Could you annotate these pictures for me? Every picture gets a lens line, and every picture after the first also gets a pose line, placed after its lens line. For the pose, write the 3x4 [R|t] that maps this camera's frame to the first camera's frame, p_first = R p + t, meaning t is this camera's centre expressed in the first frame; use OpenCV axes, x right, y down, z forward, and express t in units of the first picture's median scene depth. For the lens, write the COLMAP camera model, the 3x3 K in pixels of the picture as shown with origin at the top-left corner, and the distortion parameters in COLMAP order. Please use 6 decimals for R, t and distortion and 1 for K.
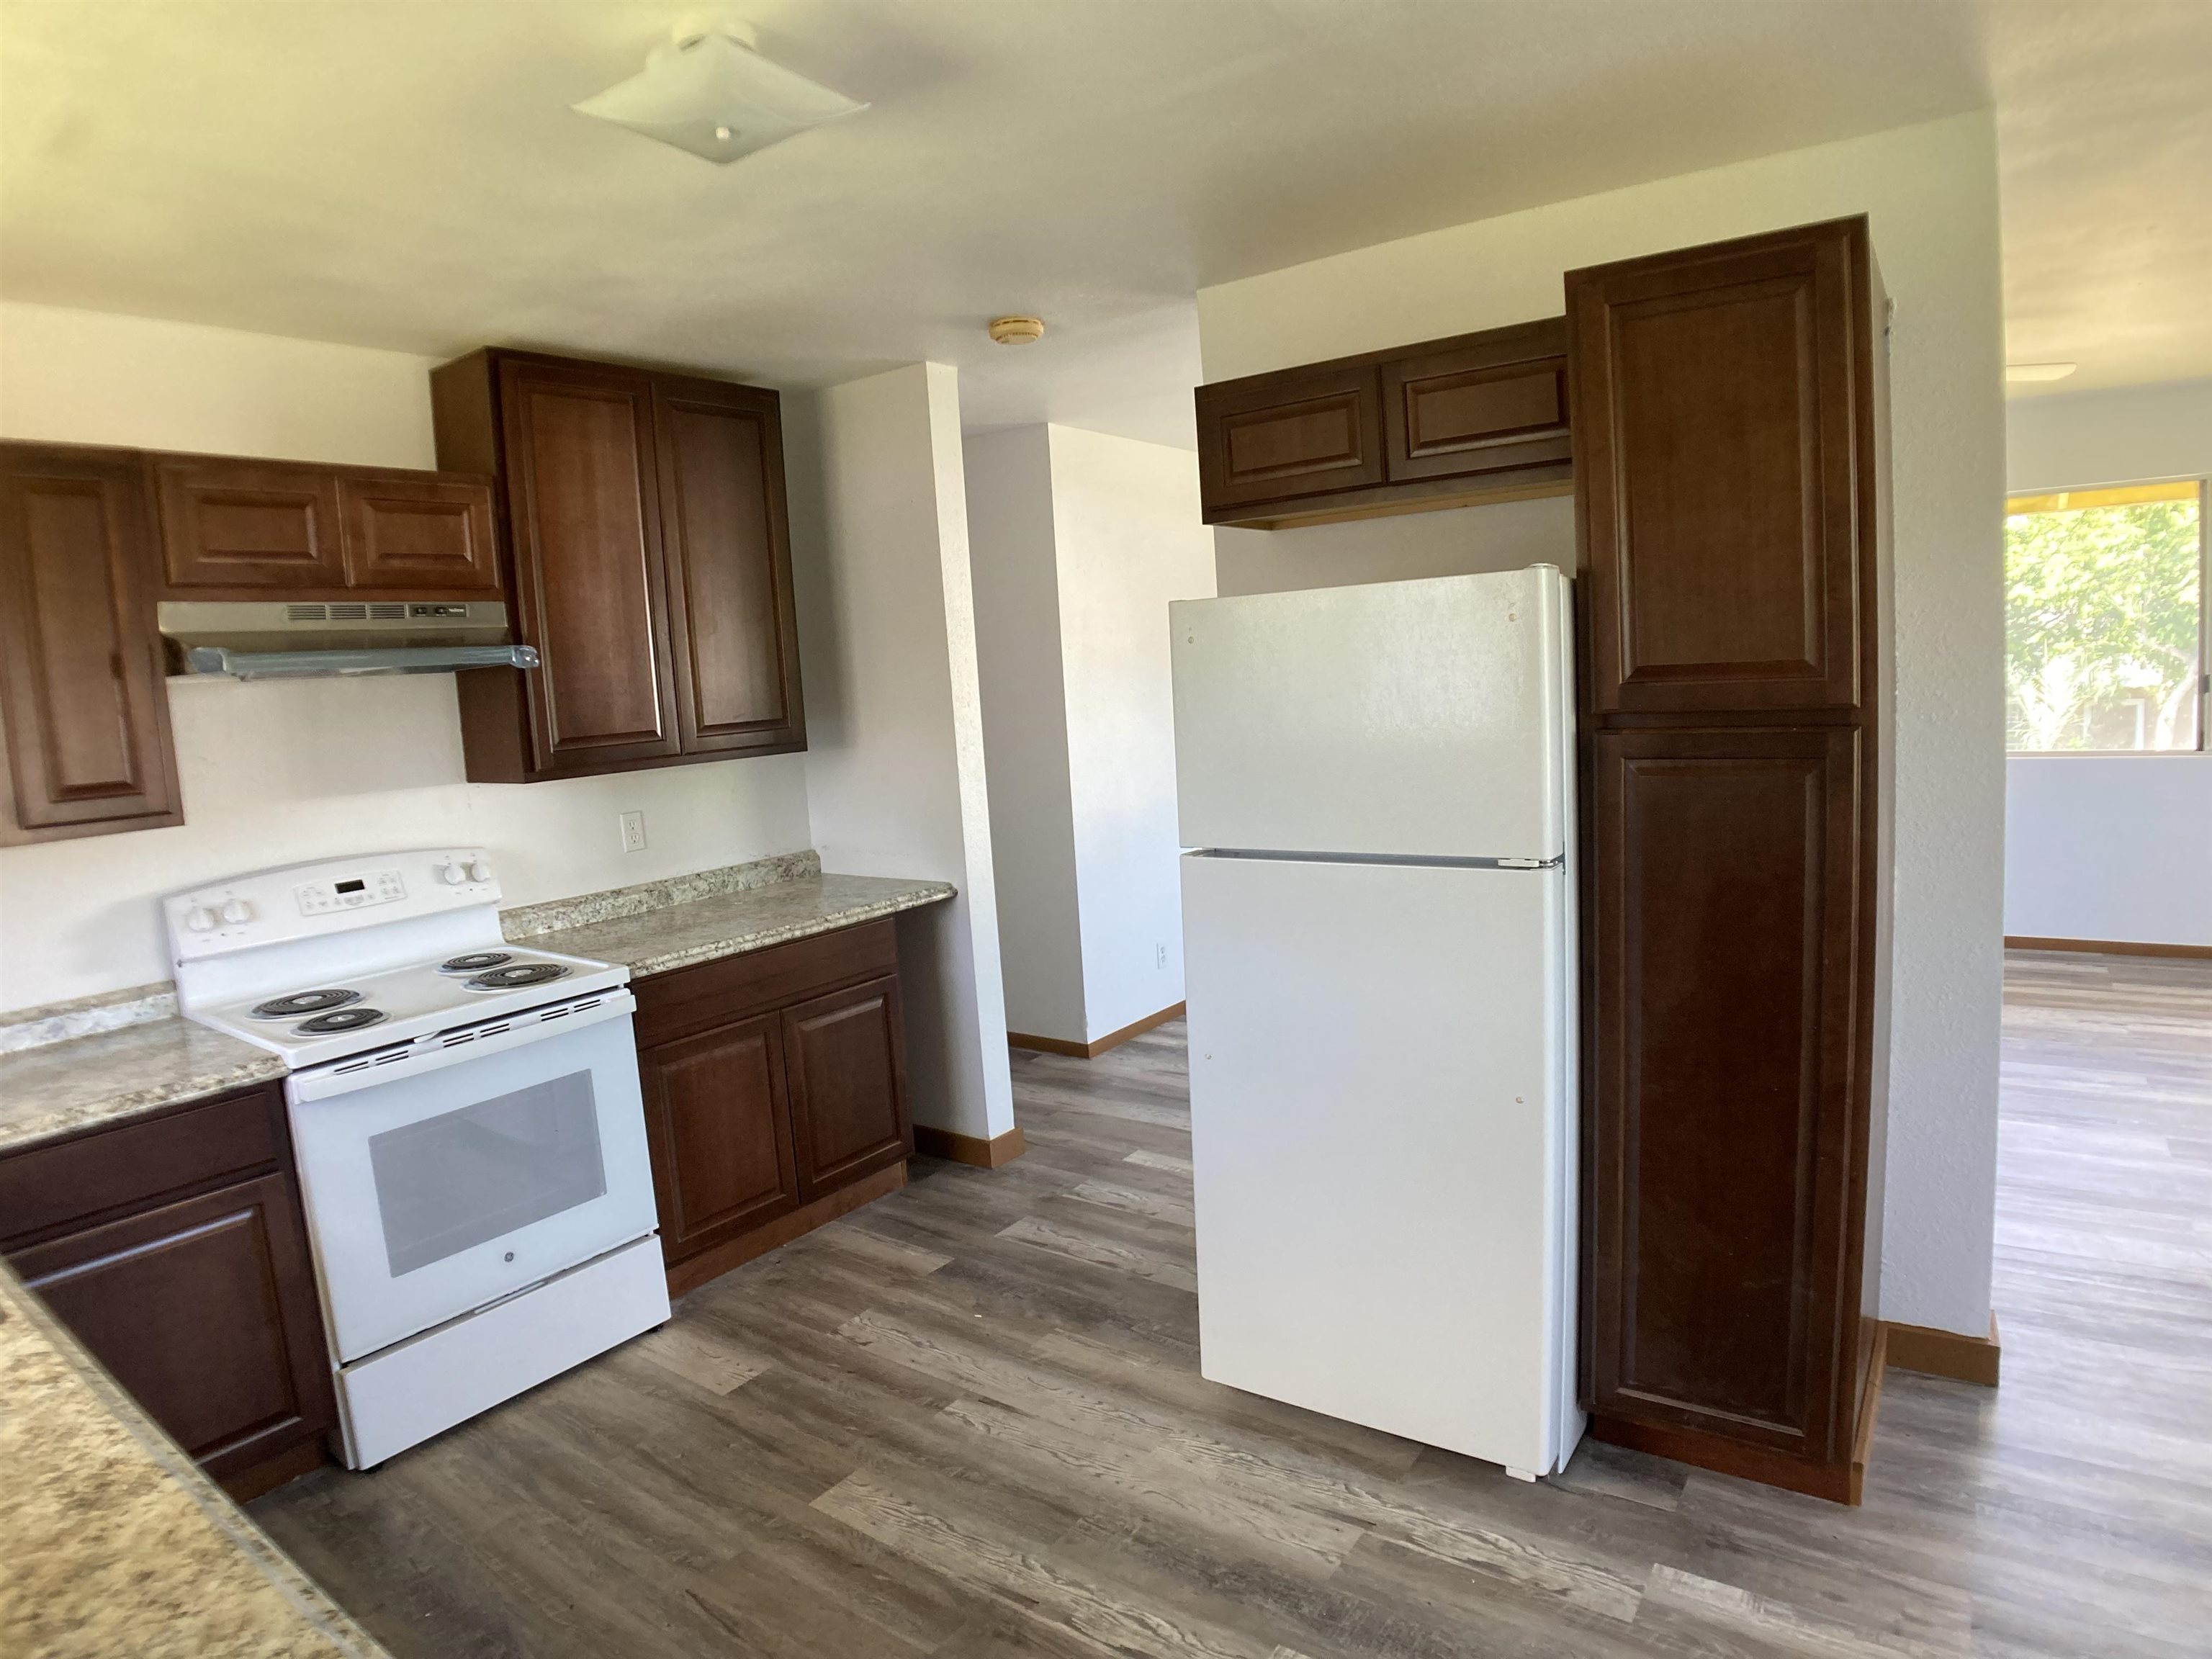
lens RADIAL K [[1254.5, 0, 1104.4], [0, 1254.5, 820.4], [0, 0, 1]] dist [-0.116265, 0.033997]
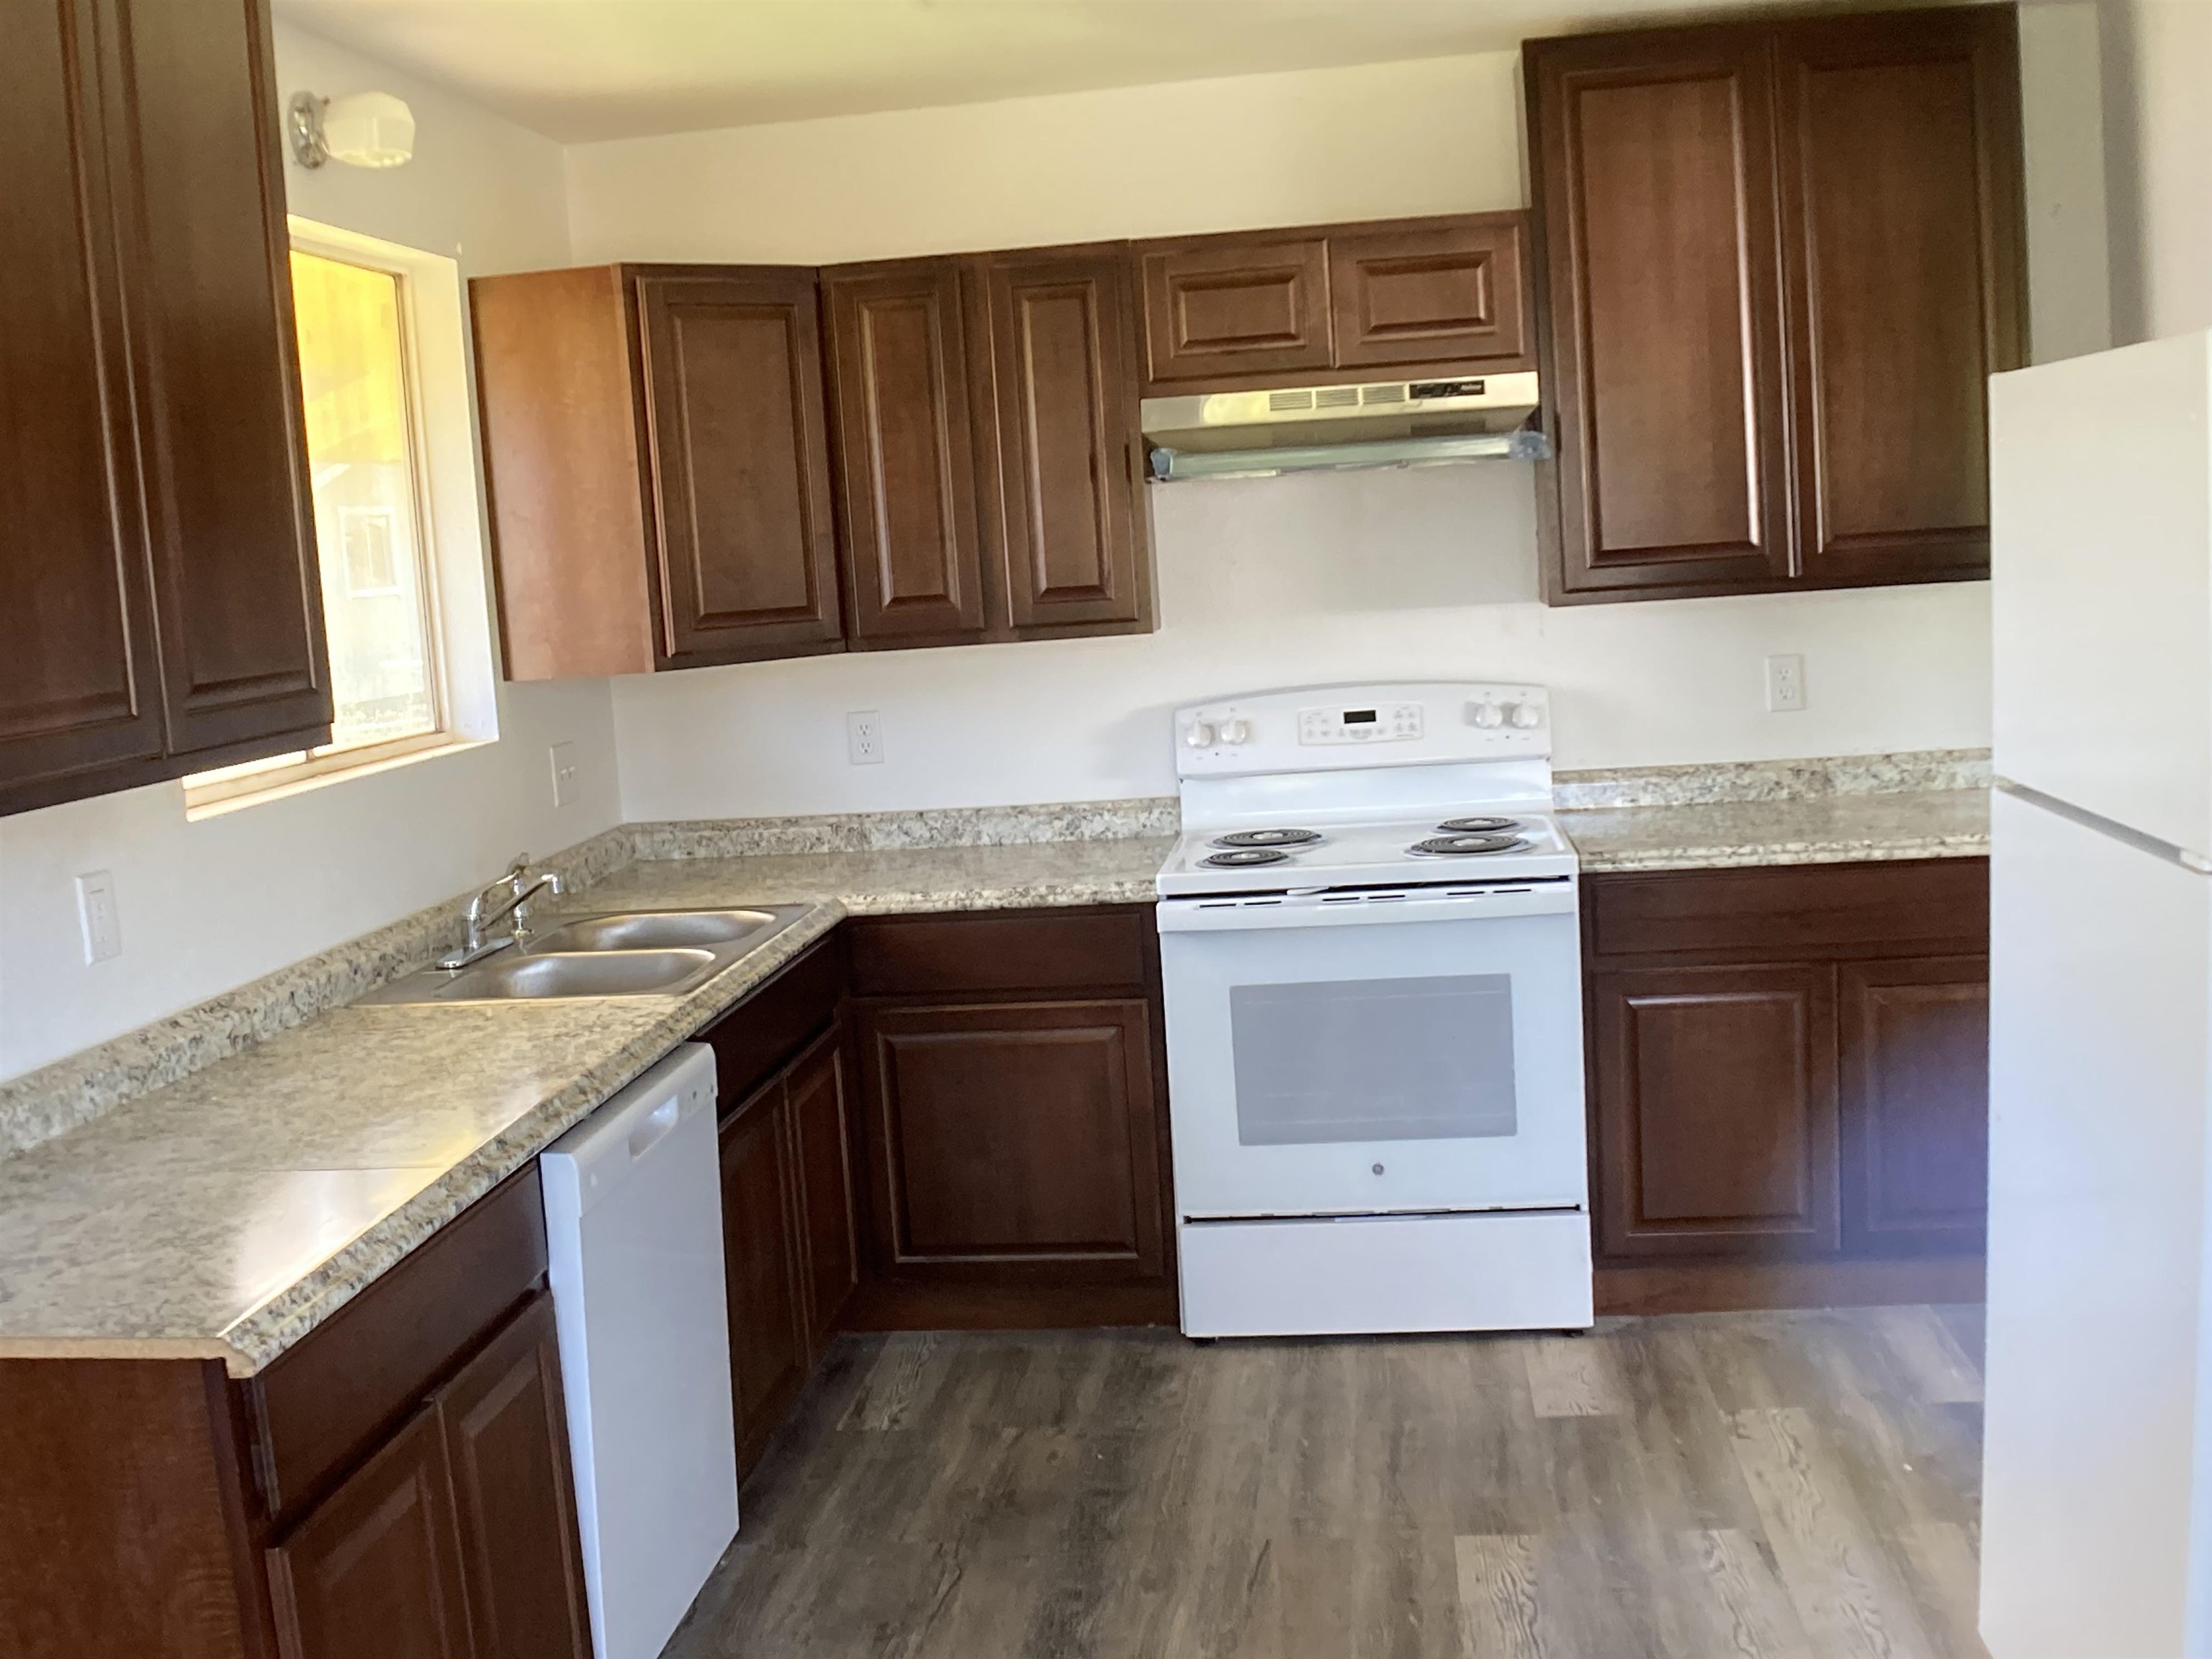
lens RADIAL K [[2250.4, 0, 1106.0], [0, 2250.4, 829.5], [0, 0, 1]] dist [-0.006941, -0.327016]
pose [[0.479851, 0.135760, -0.866783, 0.744750], [-0.062221, 0.990734, 0.120728, -0.051996], [0.875141, -0.004000, 0.483851, 0.071835]]
